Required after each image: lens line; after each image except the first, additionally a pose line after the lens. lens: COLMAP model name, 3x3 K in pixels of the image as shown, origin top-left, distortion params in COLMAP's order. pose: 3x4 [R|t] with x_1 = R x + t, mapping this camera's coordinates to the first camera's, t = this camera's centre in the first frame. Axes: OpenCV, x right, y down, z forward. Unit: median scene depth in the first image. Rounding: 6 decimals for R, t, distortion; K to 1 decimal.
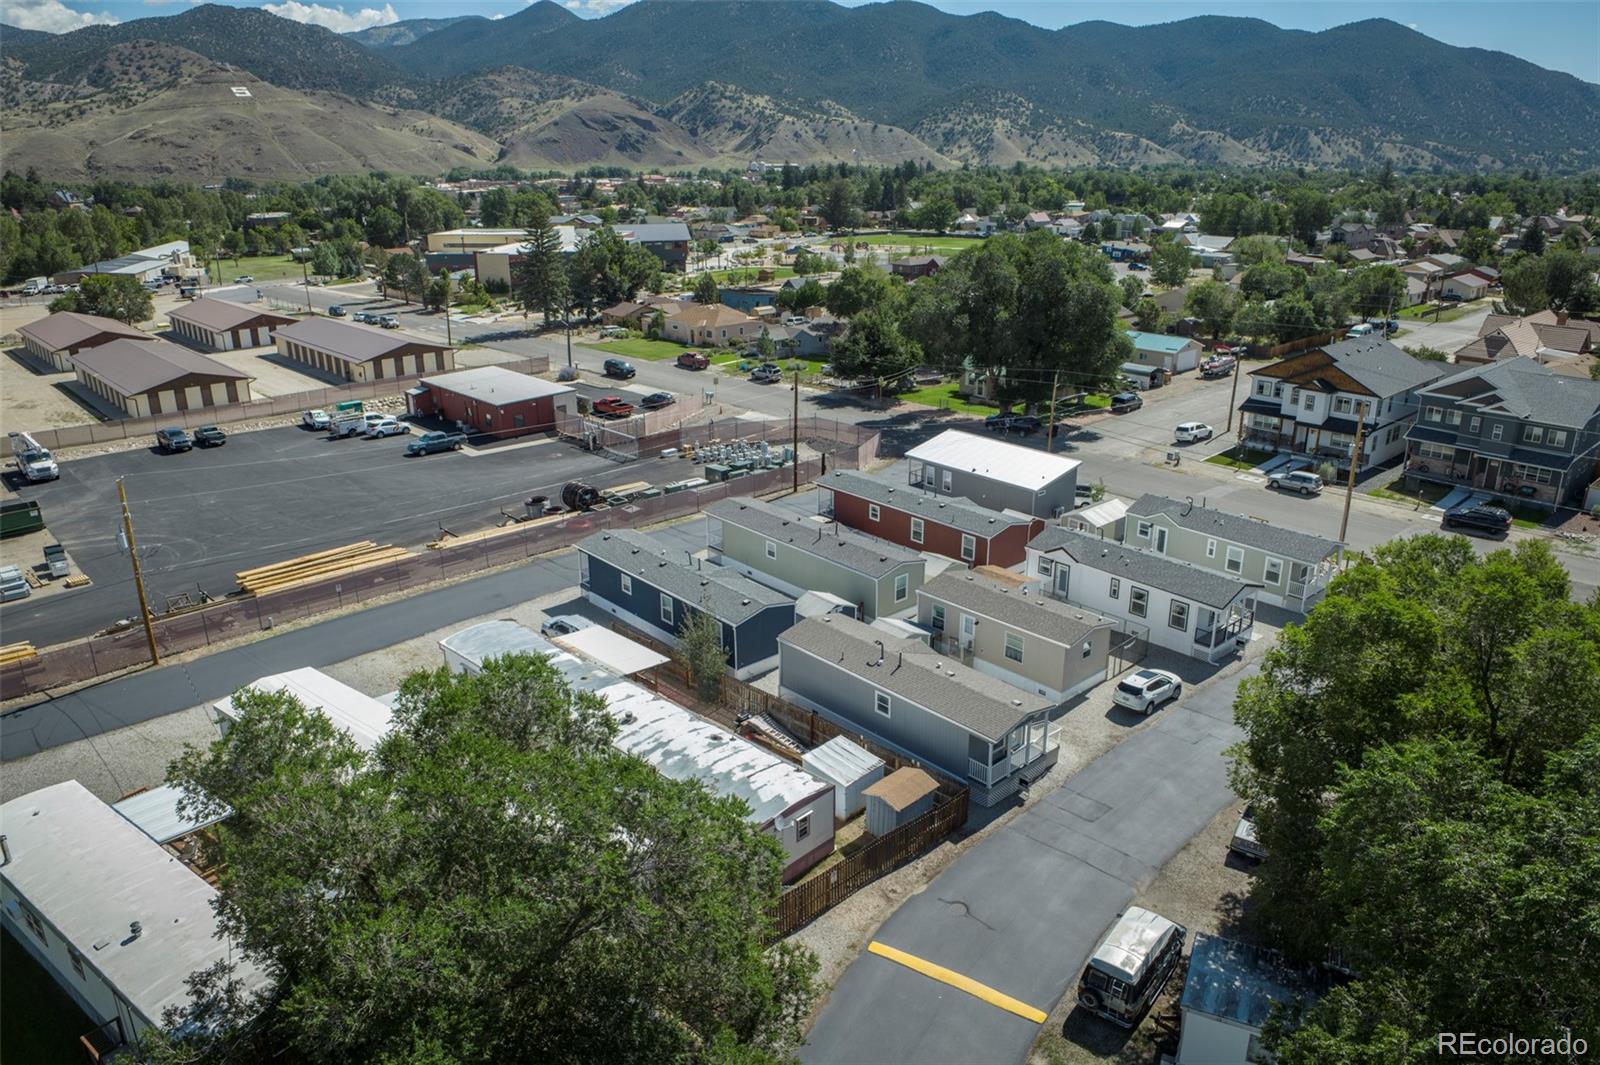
lens RADIAL K [[1092.4, 0, 800.0], [0, 1092.4, 532.5], [0, 0, 1]] dist [-0.044933, 0.005926]
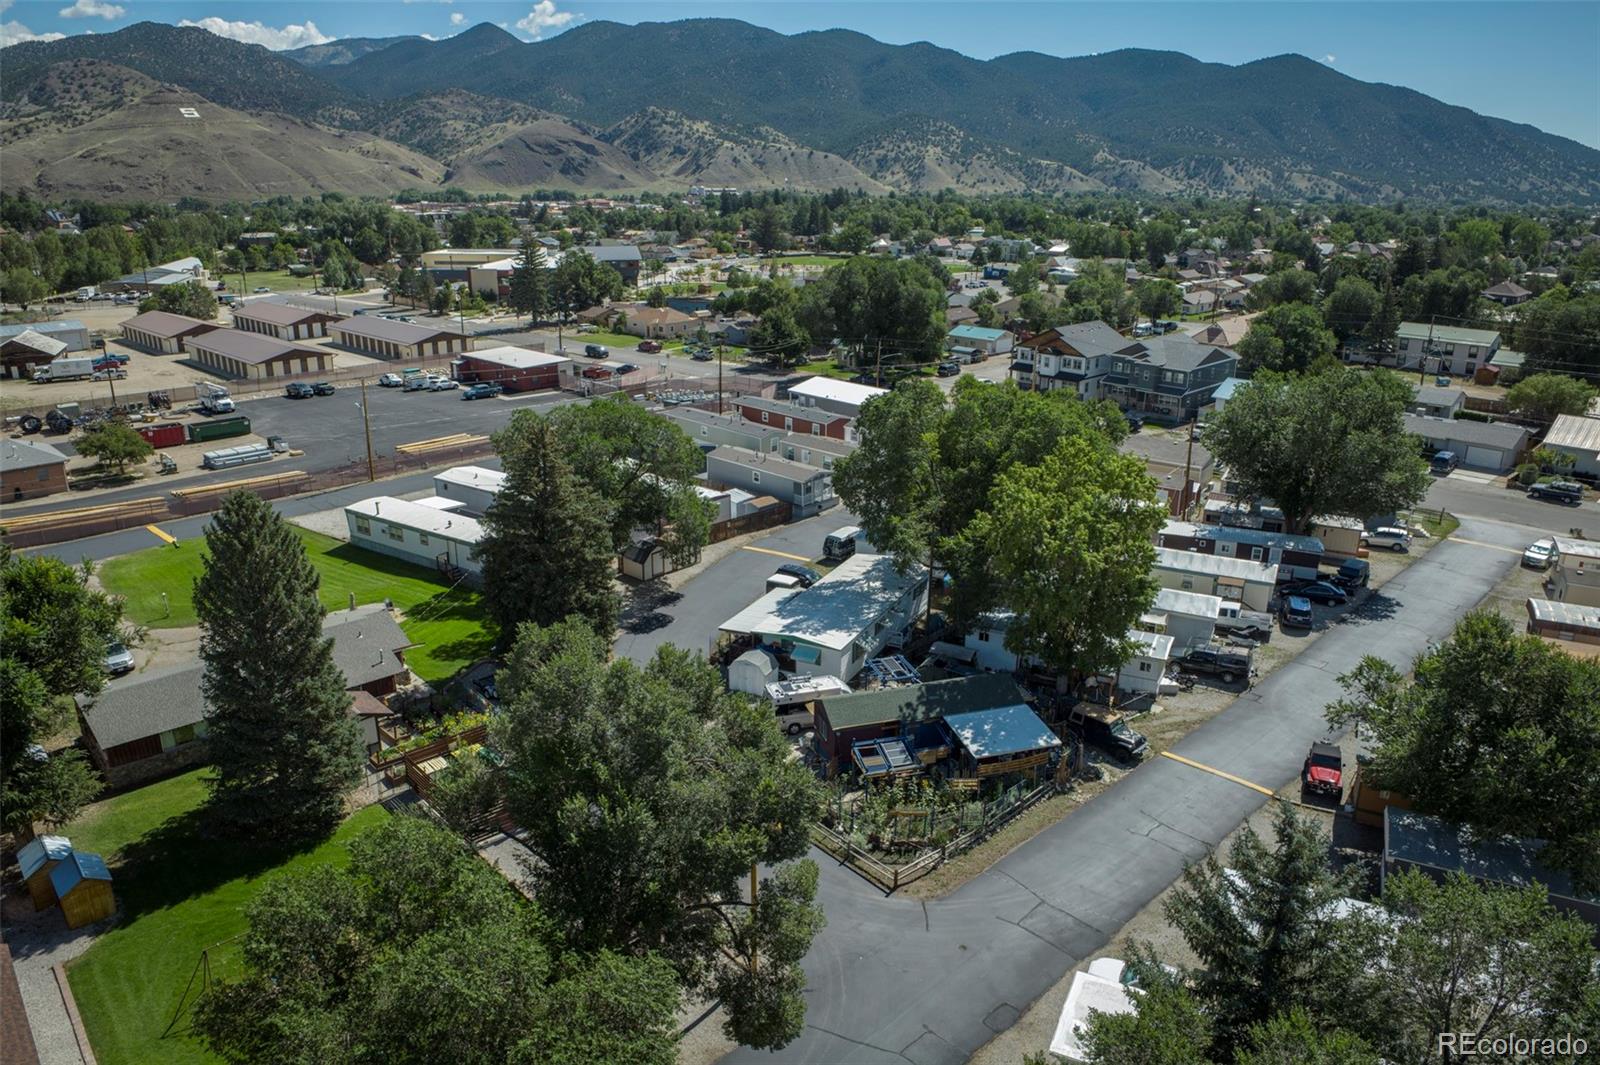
lens RADIAL K [[1092.4, 0, 800.0], [0, 1092.4, 532.5], [0, 0, 1]] dist [-0.044933, 0.005926]
pose [[0.998568, -0.005709, 0.053201, 0.006952], [0.006712, 0.999803, -0.018691, 0.044680], [-0.053084, 0.019021, 0.998409, -0.161869]]
